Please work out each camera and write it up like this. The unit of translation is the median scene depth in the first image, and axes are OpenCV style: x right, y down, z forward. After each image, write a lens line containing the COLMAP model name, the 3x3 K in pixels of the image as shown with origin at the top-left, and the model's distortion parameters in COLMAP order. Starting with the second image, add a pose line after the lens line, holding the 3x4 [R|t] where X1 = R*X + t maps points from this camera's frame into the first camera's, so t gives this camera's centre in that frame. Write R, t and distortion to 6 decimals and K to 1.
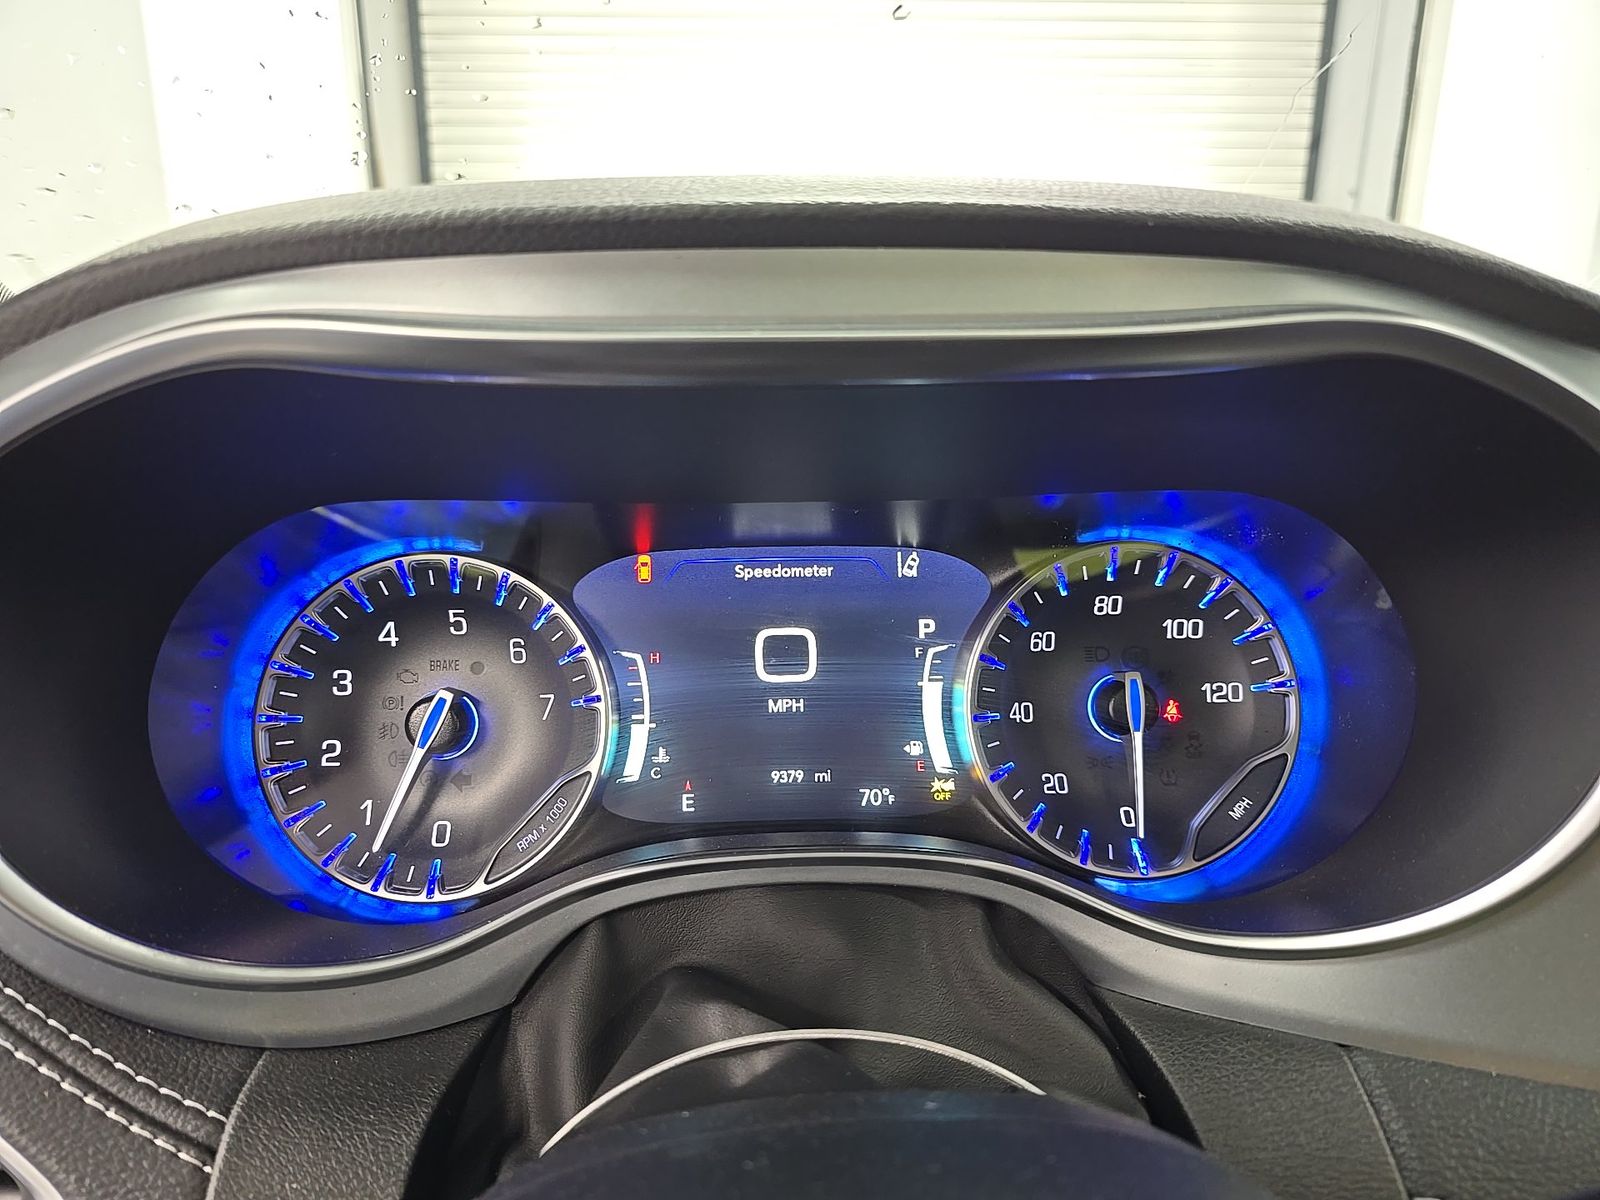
lens RADIAL K [[1090.1, 0, 800.0], [0, 1090.1, 600.0], [0, 0, 1]] dist [0.053947, -0.023236]
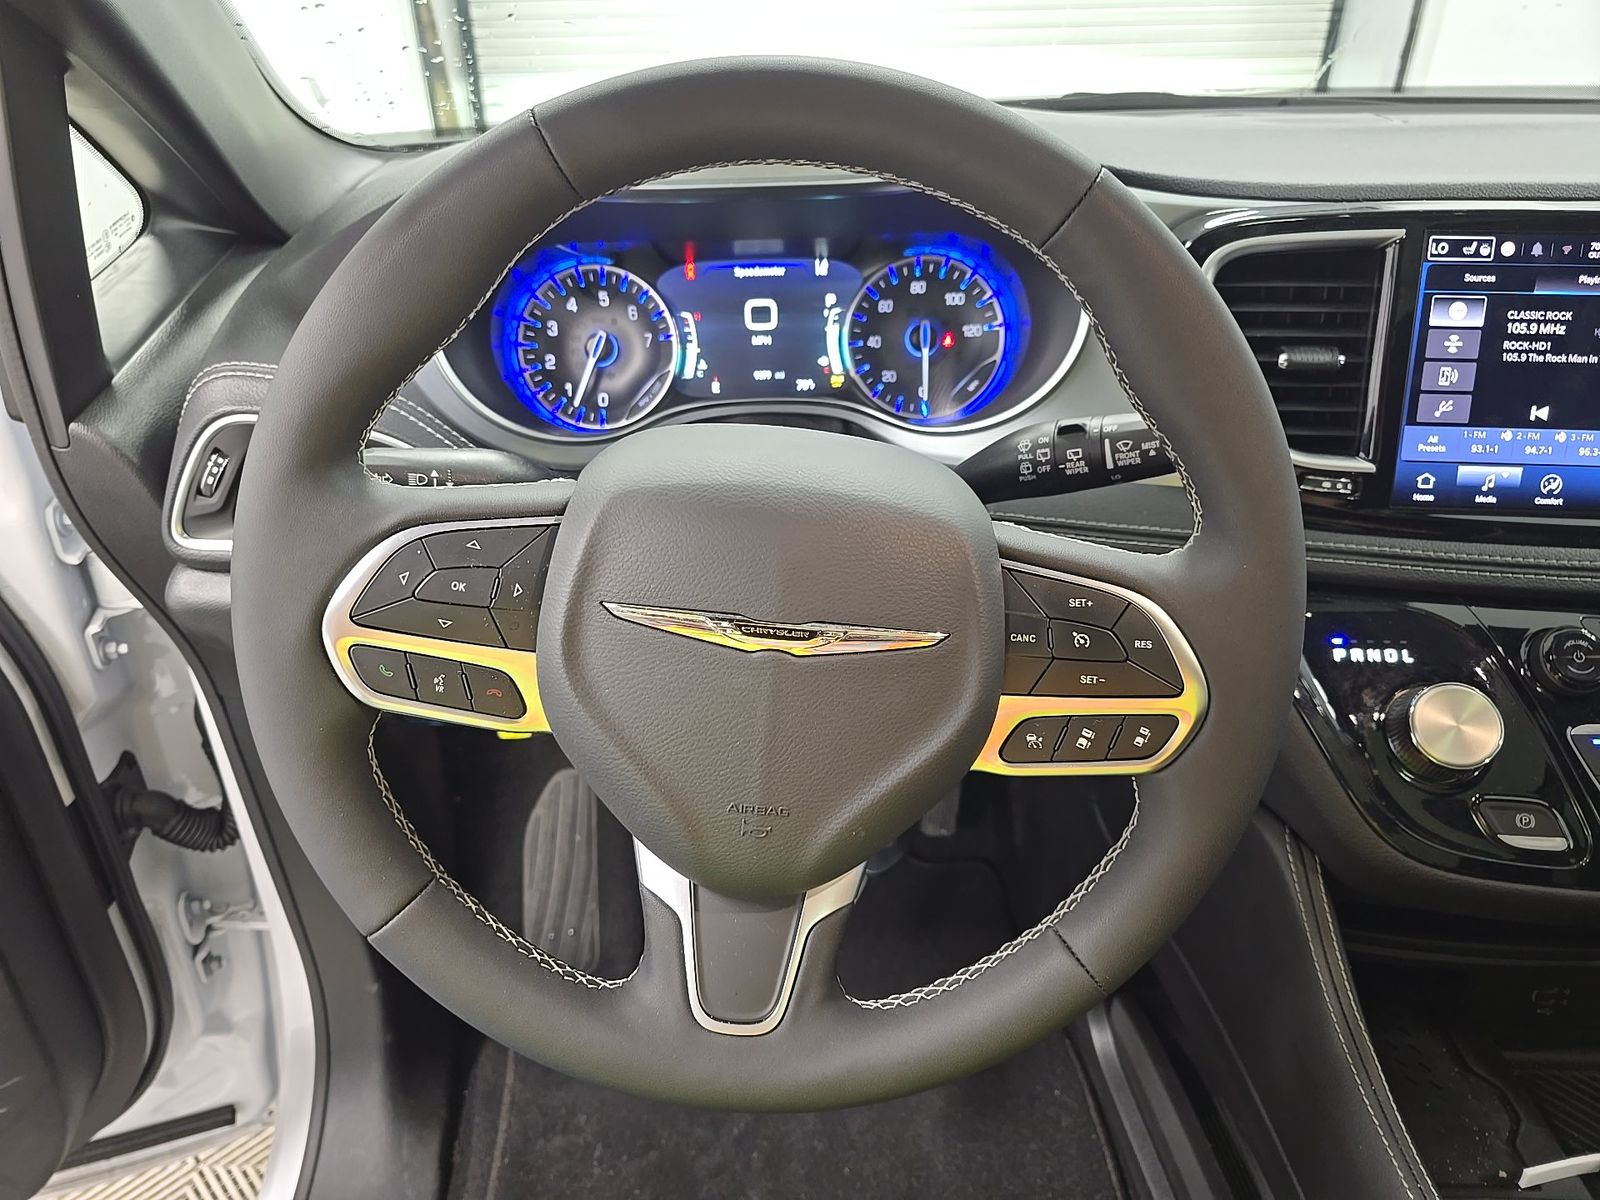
lens RADIAL K [[1090.1, 0, 800.0], [0, 1090.1, 600.0], [0, 0, 1]] dist [0.053947, -0.023236]
pose [[0.998855, 0.002214, -0.047784, 0.165642], [0.010768, 0.962882, 0.269708, 0.013112], [0.046607, -0.269914, 0.961756, -1.160972]]
